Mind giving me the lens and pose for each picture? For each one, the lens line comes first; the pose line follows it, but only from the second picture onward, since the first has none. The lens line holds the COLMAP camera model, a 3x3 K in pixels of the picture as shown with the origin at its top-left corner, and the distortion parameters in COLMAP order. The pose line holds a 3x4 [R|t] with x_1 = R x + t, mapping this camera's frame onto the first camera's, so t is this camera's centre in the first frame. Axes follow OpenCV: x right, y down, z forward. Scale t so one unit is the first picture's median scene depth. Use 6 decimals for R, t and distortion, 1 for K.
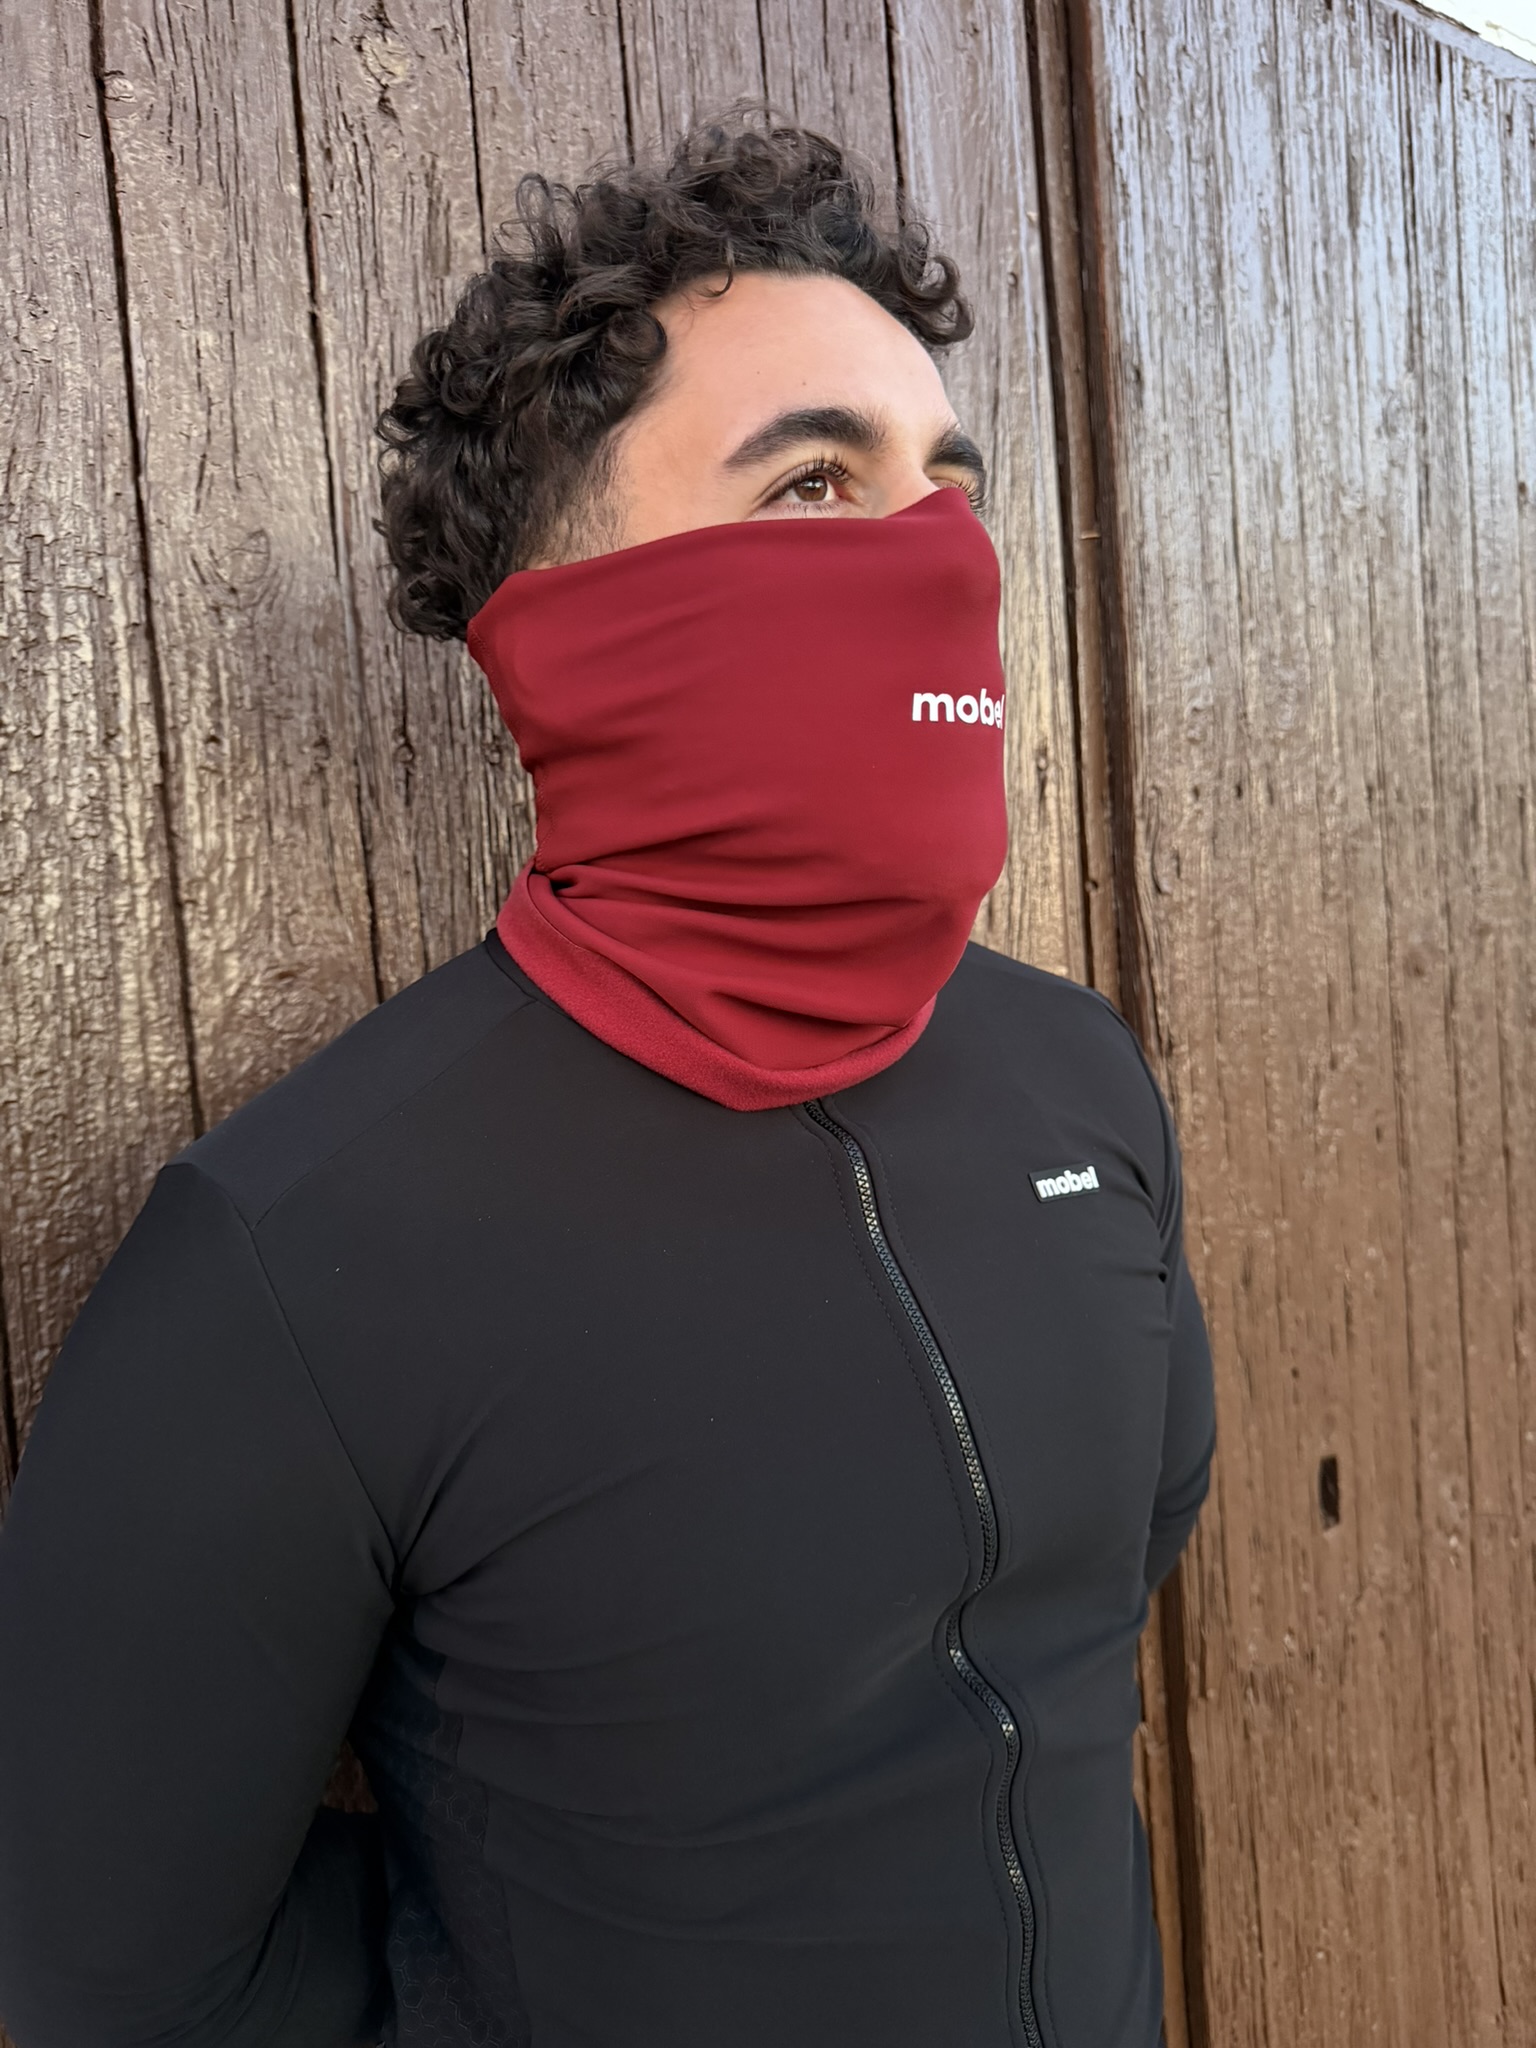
lens RADIAL K [[1441.0, 0, 768.0], [0, 1441.0, 1024.0], [0, 0, 1]] dist [0.066852, -0.099558]
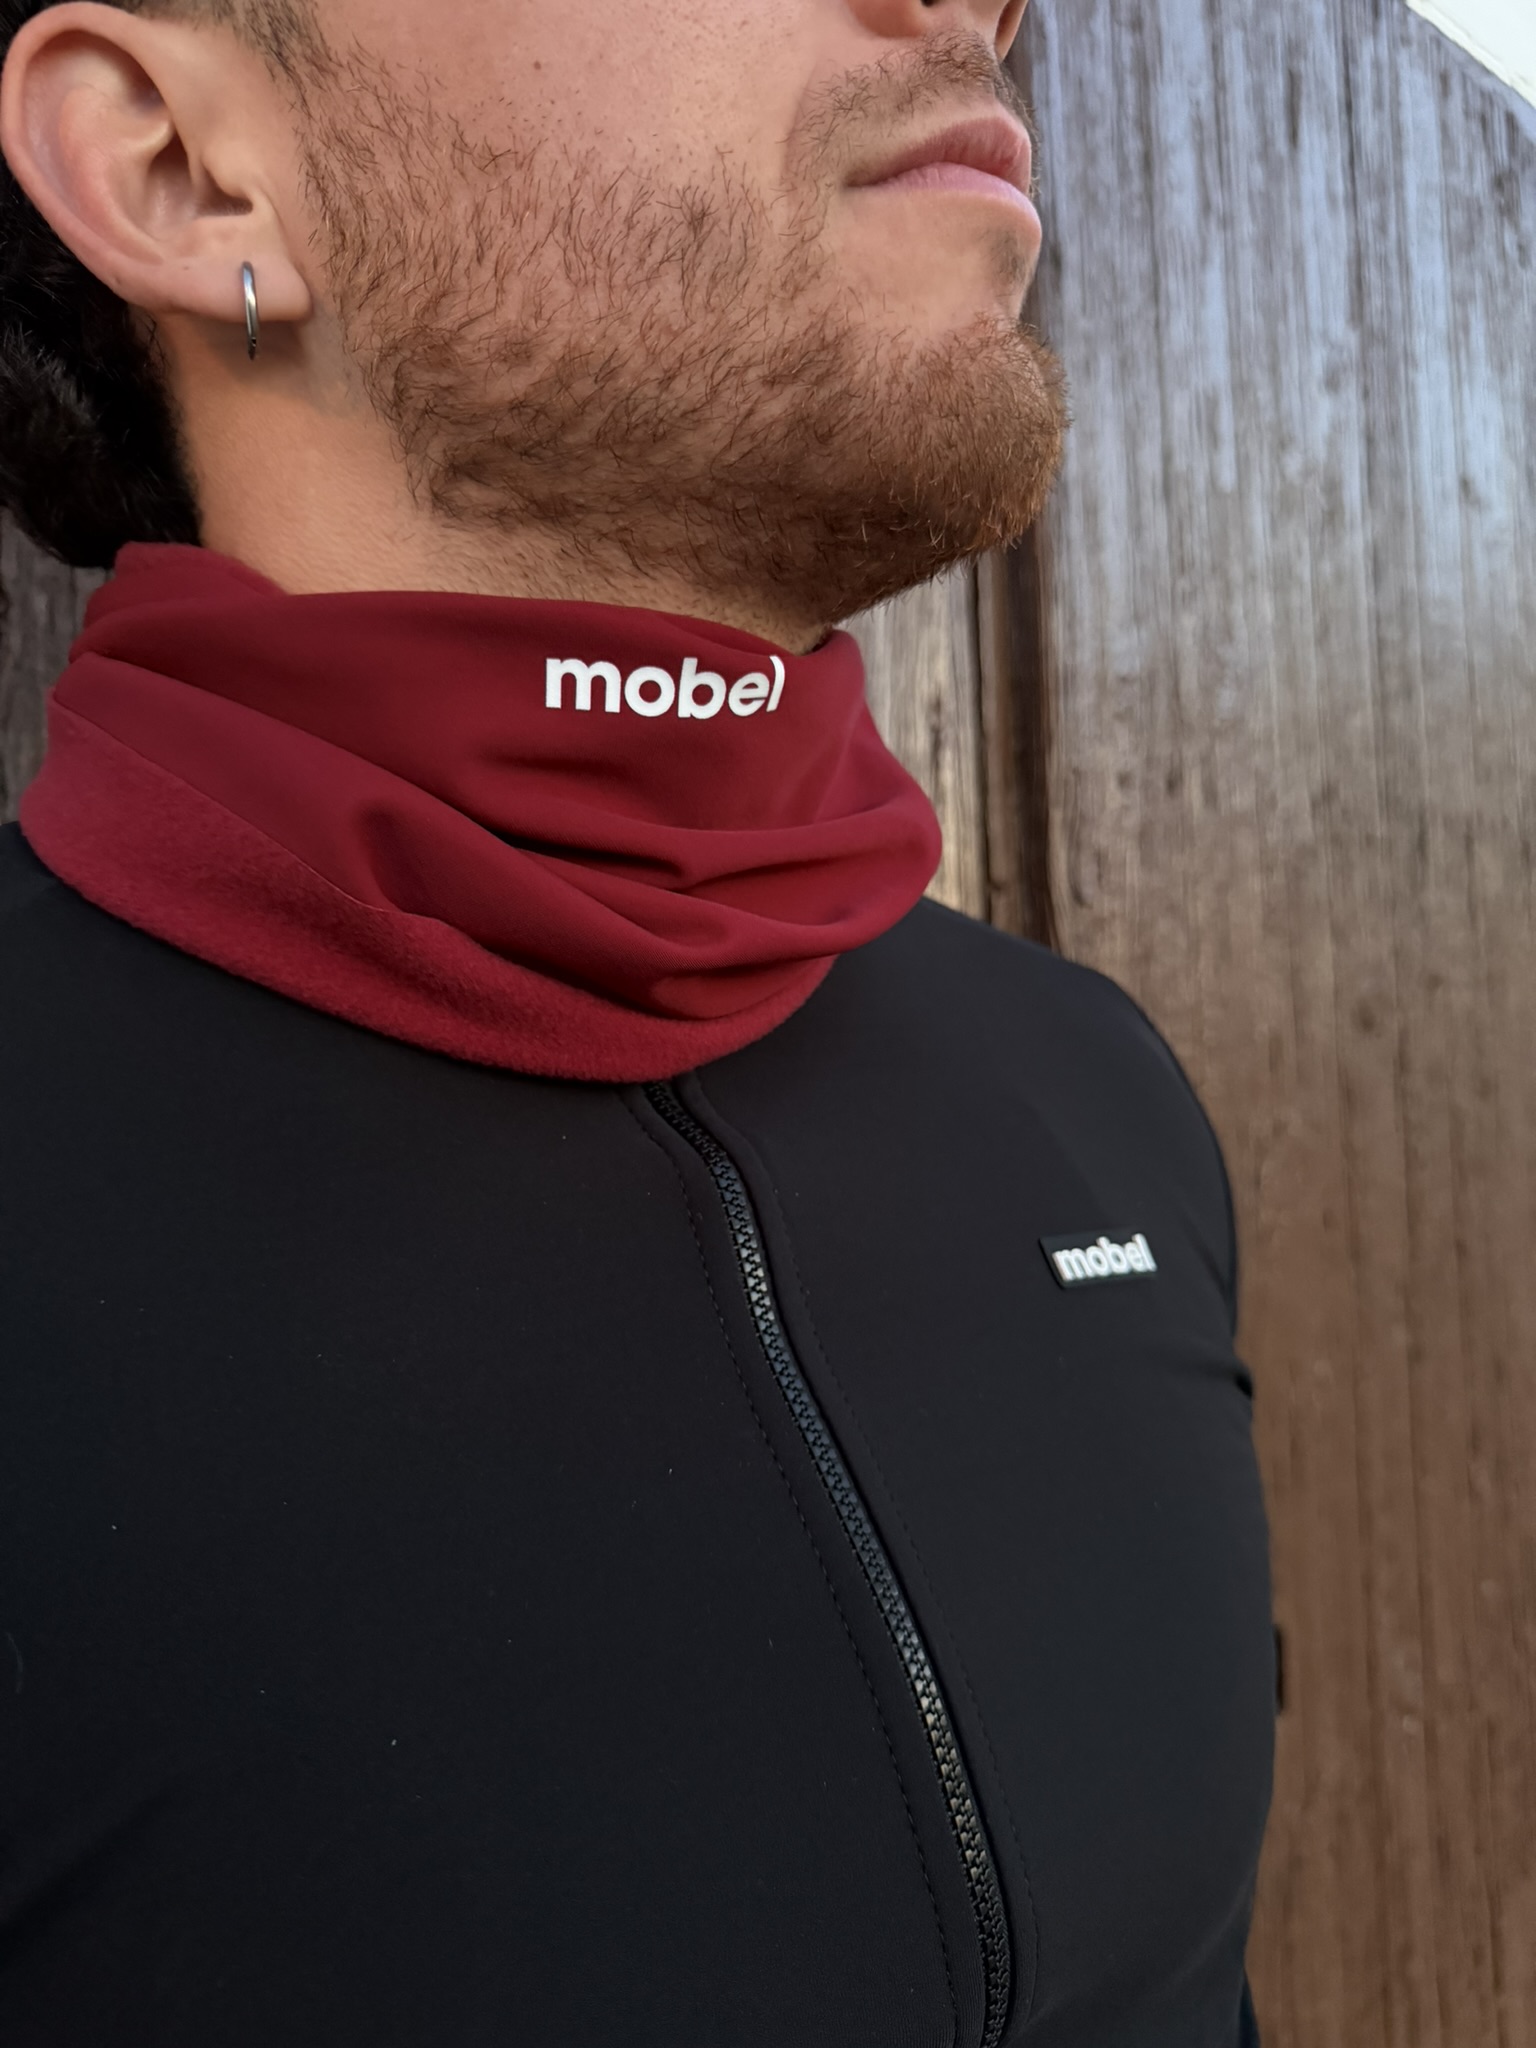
lens RADIAL K [[1441.0, 0, 768.0], [0, 1441.0, 1024.0], [0, 0, 1]] dist [0.066852, -0.099558]
pose [[0.995077, 0.023759, 0.096211, 0.026498], [-0.017035, 0.997393, -0.070123, 0.029574], [-0.097626, 0.068139, 0.992888, 0.221657]]
